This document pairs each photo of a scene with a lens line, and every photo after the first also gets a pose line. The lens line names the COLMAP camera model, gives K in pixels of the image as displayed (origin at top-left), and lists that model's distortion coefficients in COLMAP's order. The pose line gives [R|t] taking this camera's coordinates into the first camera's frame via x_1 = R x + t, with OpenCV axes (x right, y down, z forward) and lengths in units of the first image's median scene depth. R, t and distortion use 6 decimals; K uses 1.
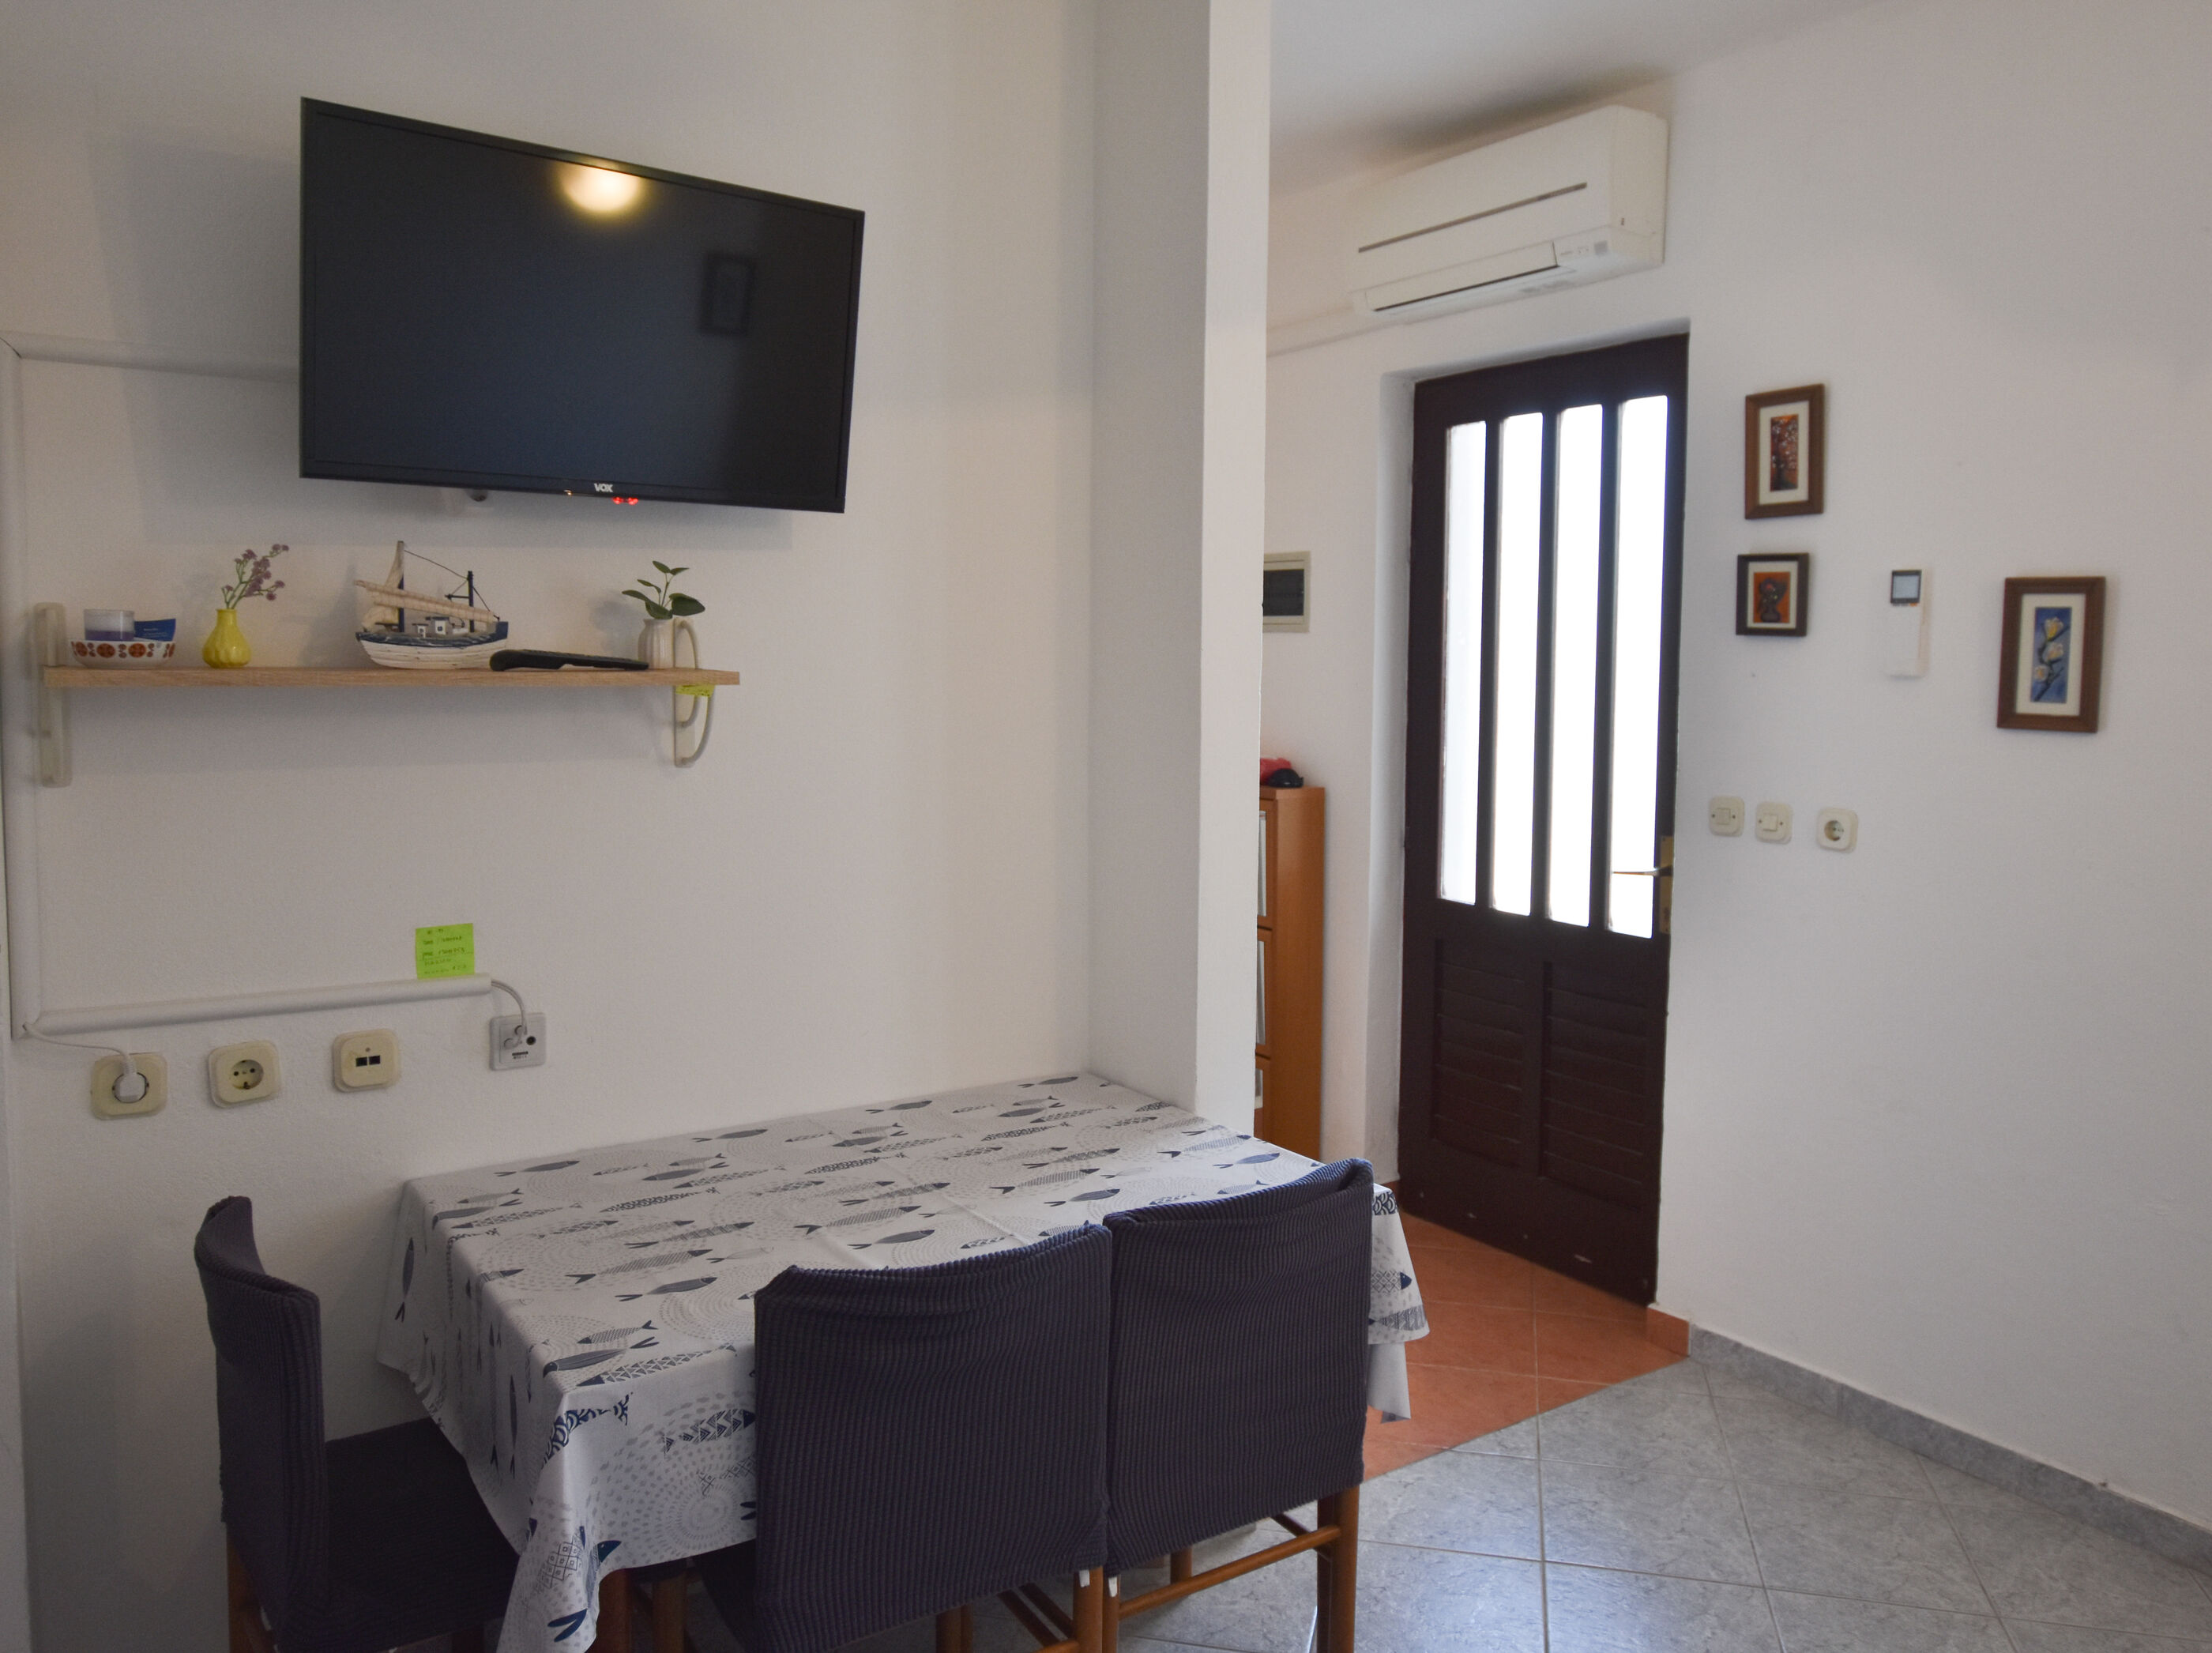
lens RADIAL K [[1641.7, 0, 1156.6], [0, 1641.7, 766.9], [0, 0, 1]] dist [-0.013590, 0.023321]
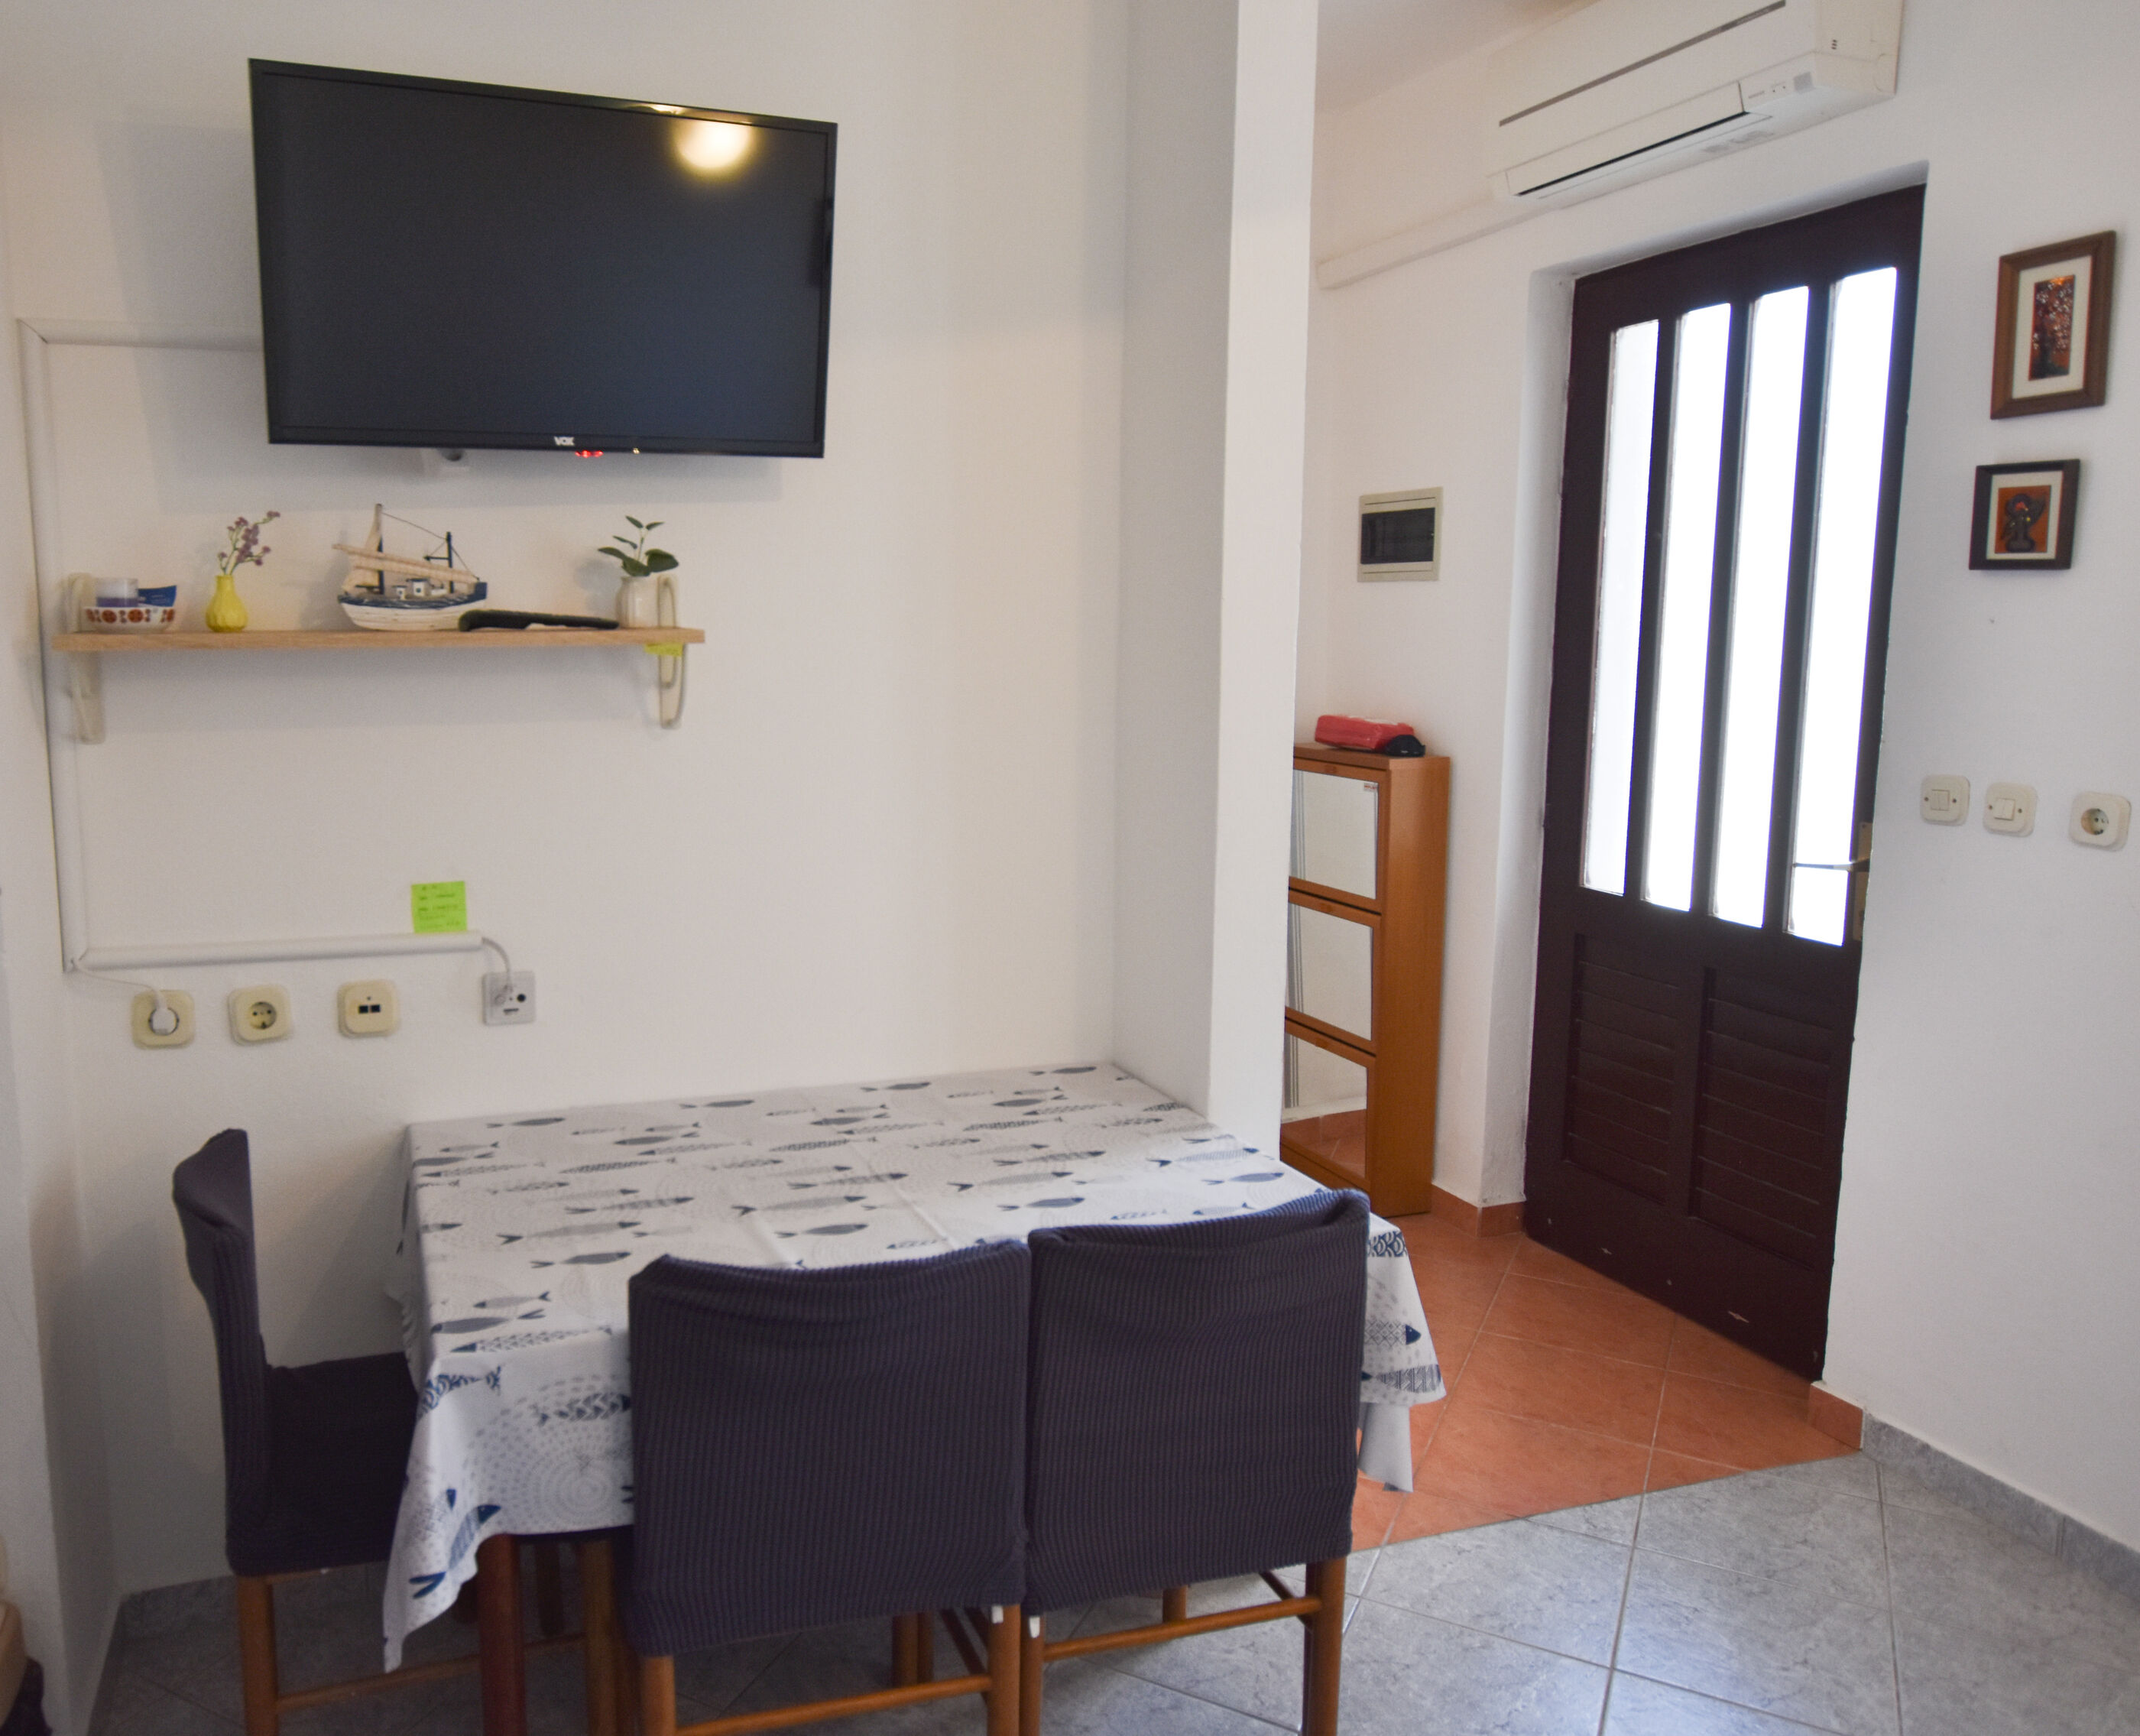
lens RADIAL K [[1643.3, 0, 837.3], [0, 1643.3, 848.5], [0, 0, 1]] dist [-0.005257, 0.005320]
pose [[0.949310, 0.029382, -0.312965, 0.092675], [-0.006770, 0.997302, 0.073092, -0.000987], [0.314268, -0.067268, 0.946948, 0.079113]]
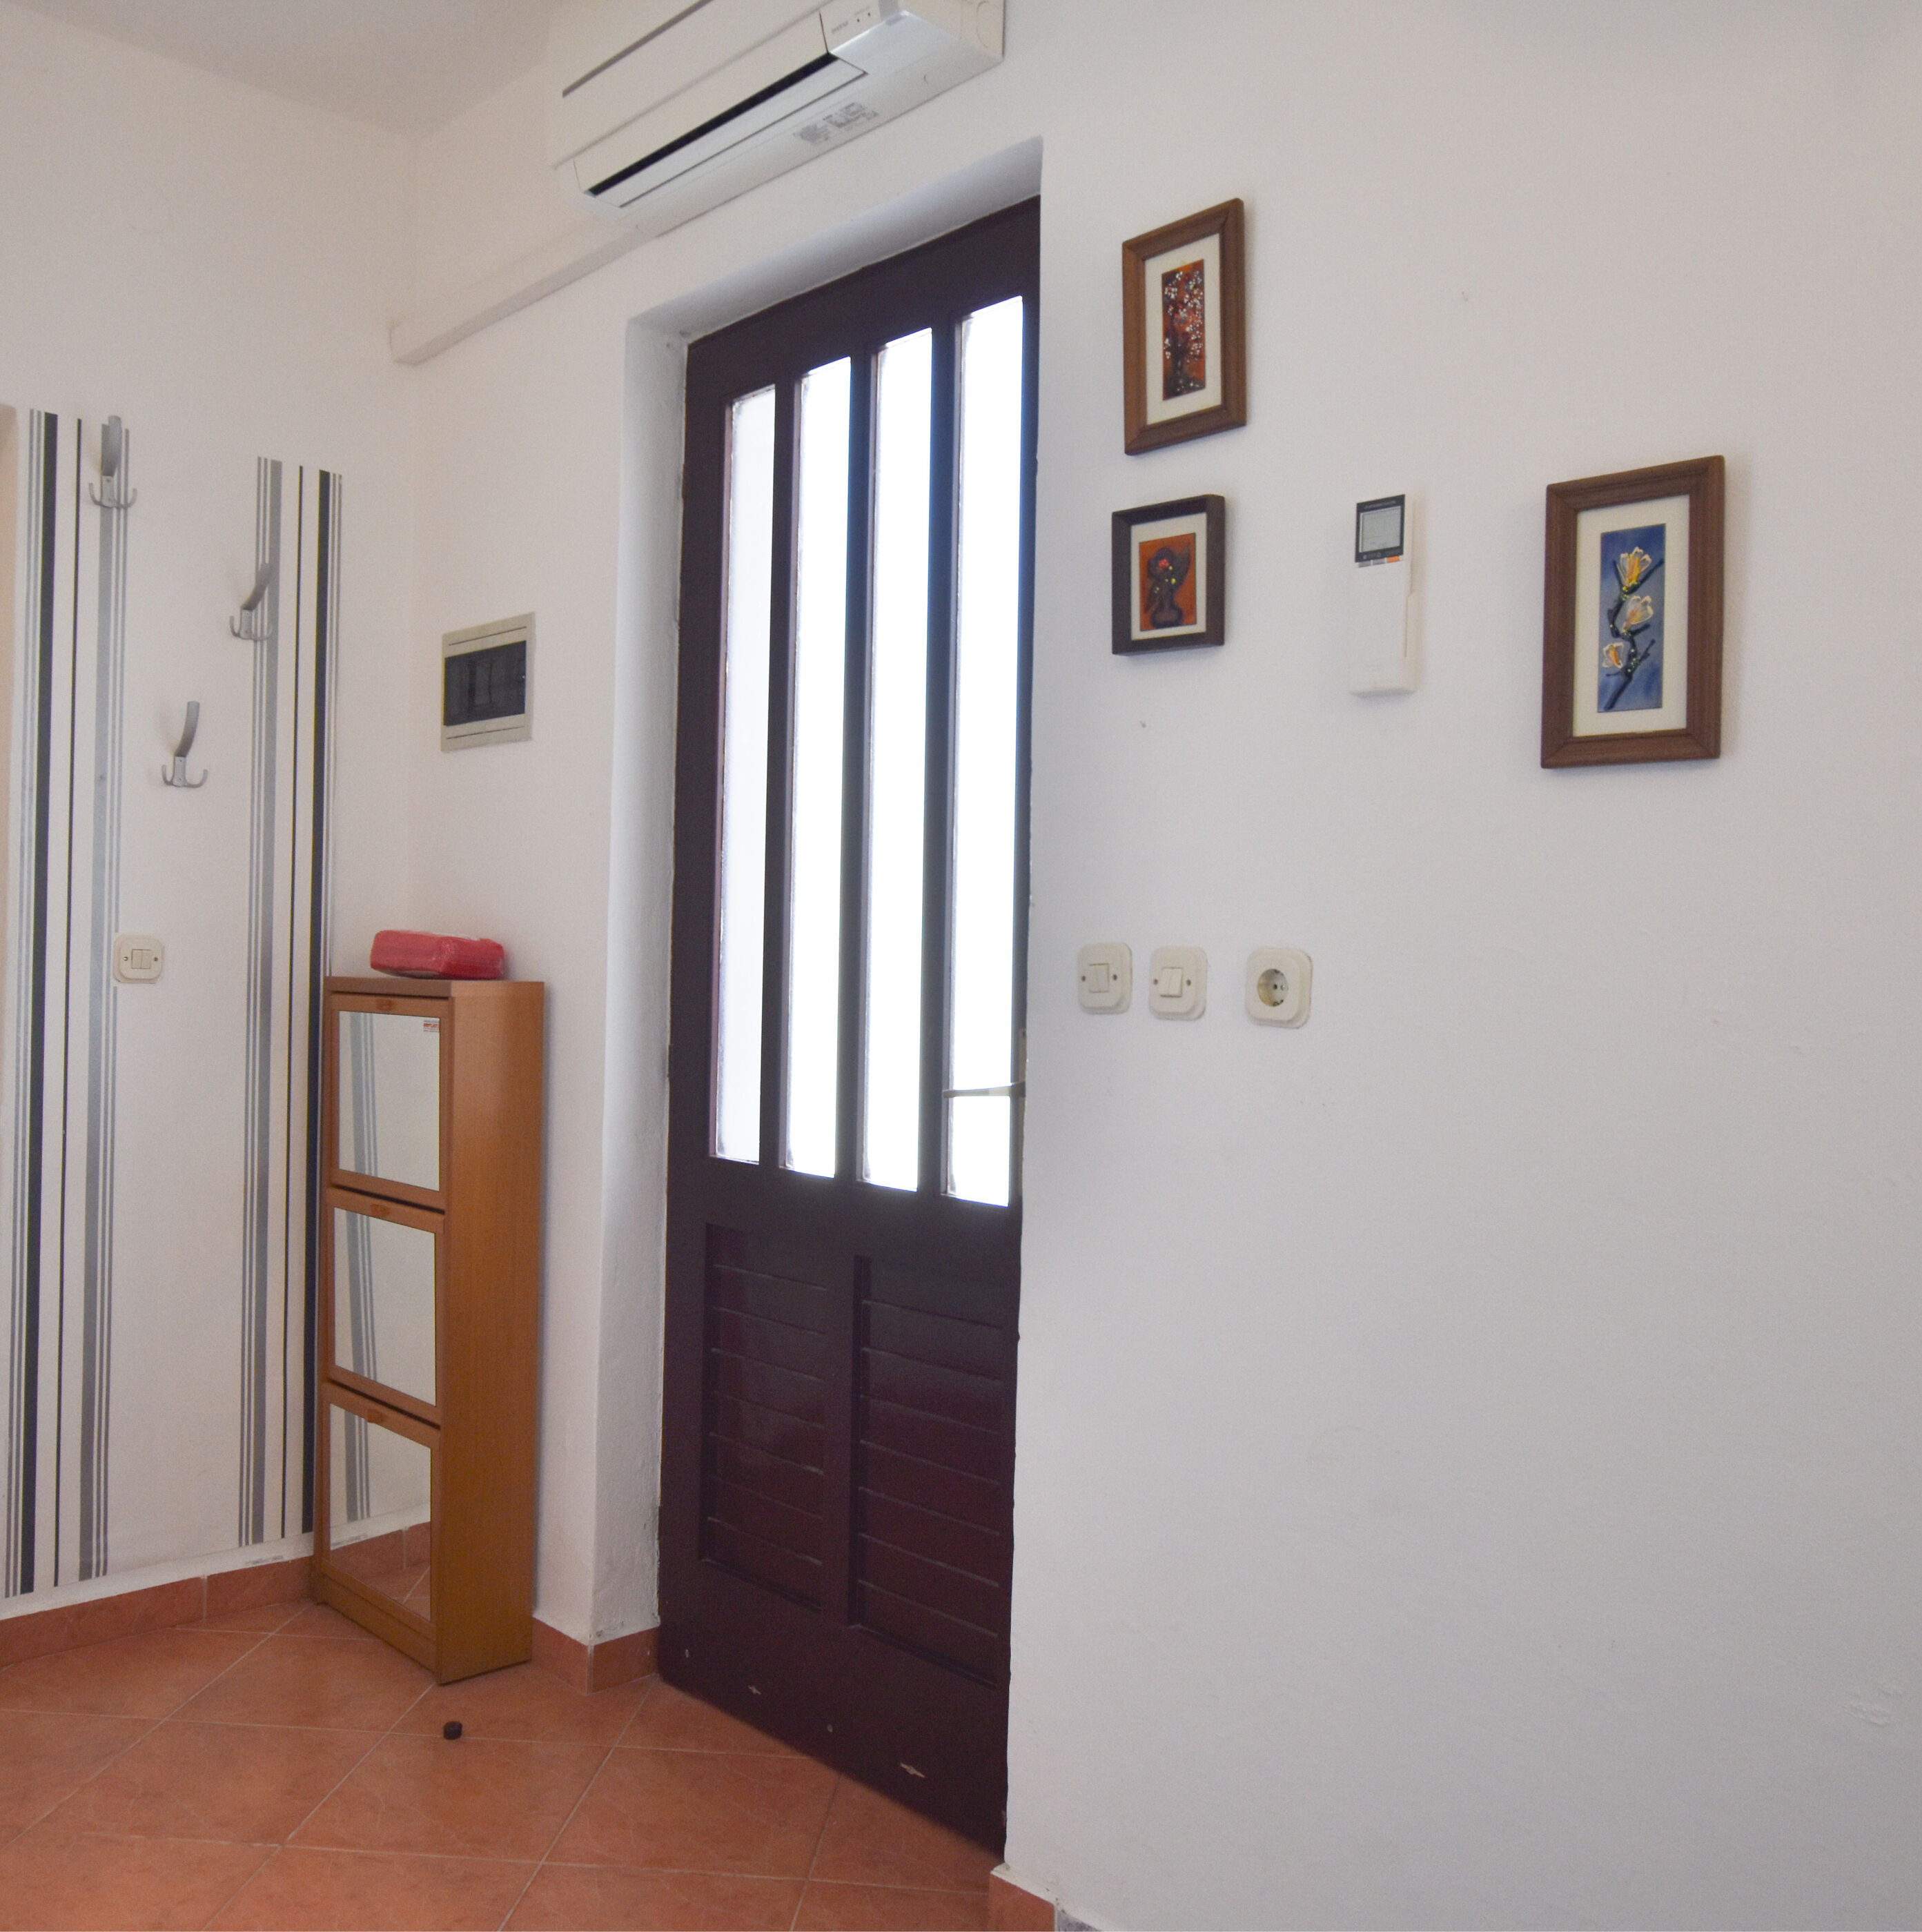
lens RADIAL K [[1769.7, 0, 1001.2], [0, 1769.7, 939.8], [0, 0, 1]] dist [-0.017643, 0.000000]
pose [[0.988062, 0.012139, 0.153578, 0.233661], [0.000905, 0.996416, -0.084584, 0.072943], [-0.154054, 0.083713, 0.984510, 0.433004]]
